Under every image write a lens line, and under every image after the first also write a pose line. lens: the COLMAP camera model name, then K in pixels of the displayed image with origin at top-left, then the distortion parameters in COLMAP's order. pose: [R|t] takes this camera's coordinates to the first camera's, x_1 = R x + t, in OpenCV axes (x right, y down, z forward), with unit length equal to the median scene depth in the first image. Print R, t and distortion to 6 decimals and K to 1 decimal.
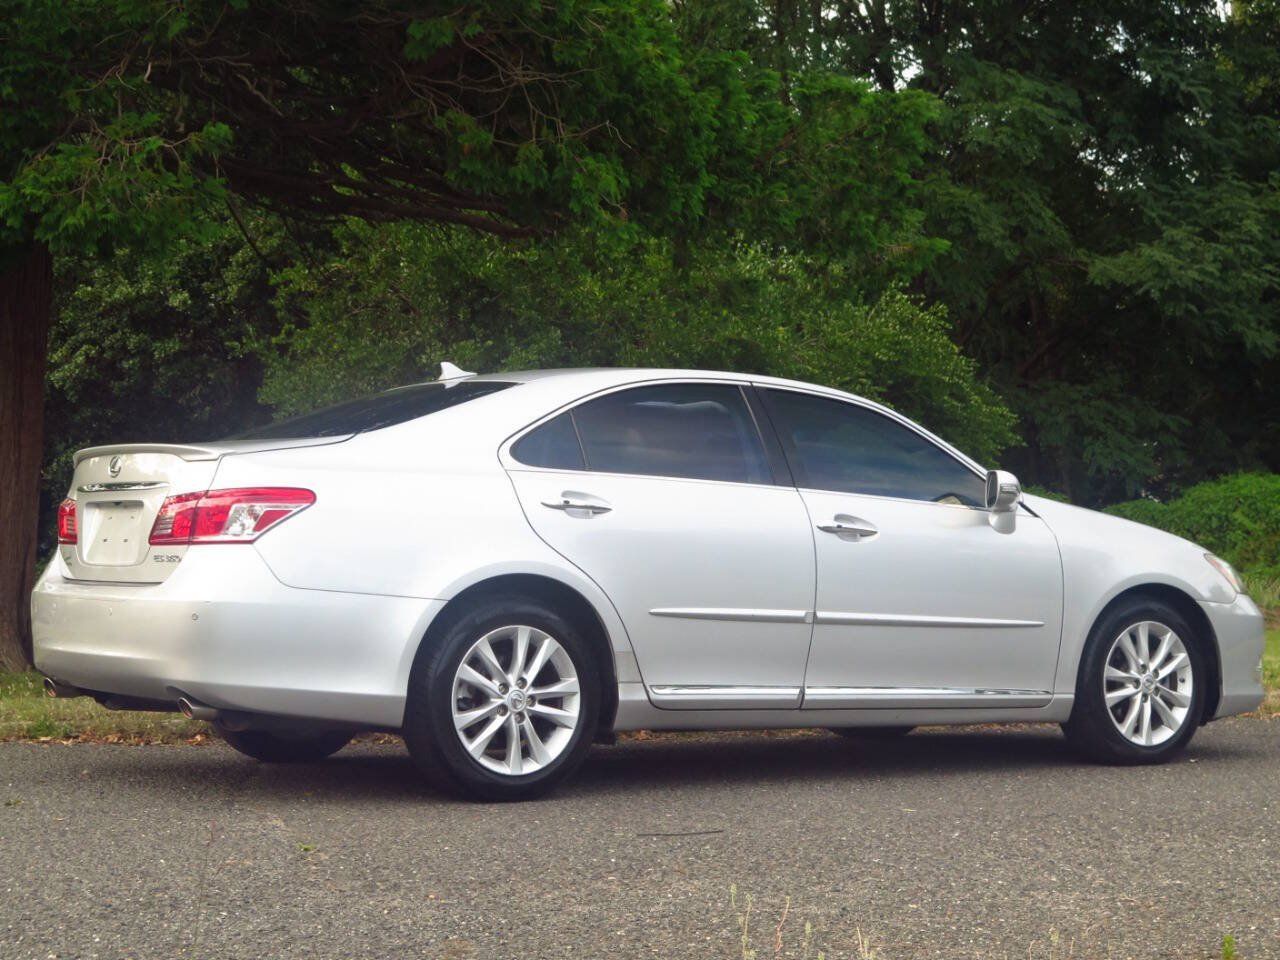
lens RADIAL K [[2595.1, 0, 434.8], [0, 2595.1, 479.5], [0, 0, 1]] dist [0.001403, -0.160723]
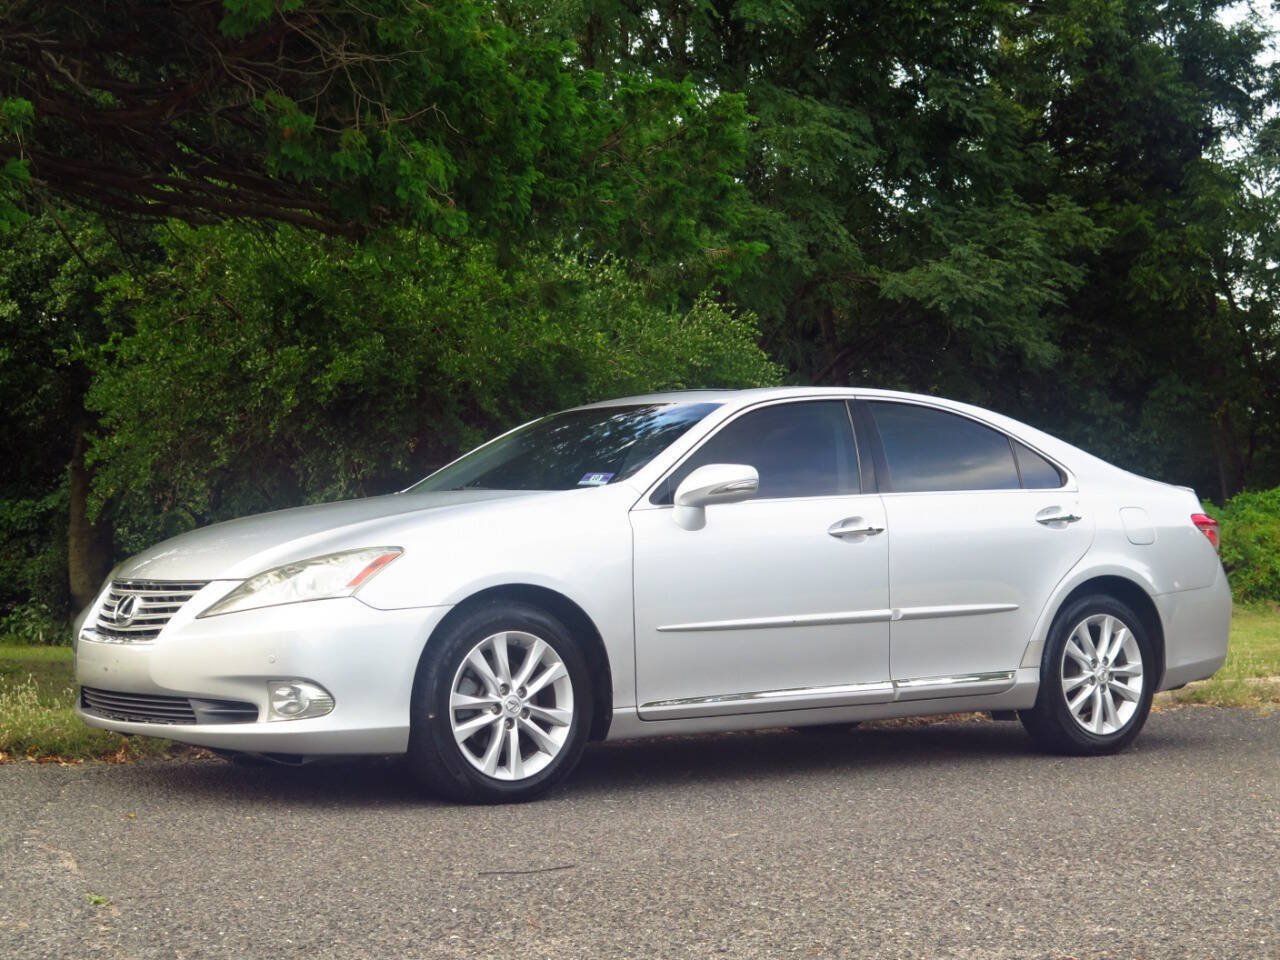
lens RADIAL K [[3100.9, 0, 733.3], [0, 3100.9, 481.1], [0, 0, 1]] dist [-0.225789, 1.577303]
pose [[0.987457, -0.004623, 0.157820, -0.007680], [0.003917, 0.999981, 0.004788, -0.005962], [-0.157839, -0.004110, 0.987456, -0.219813]]
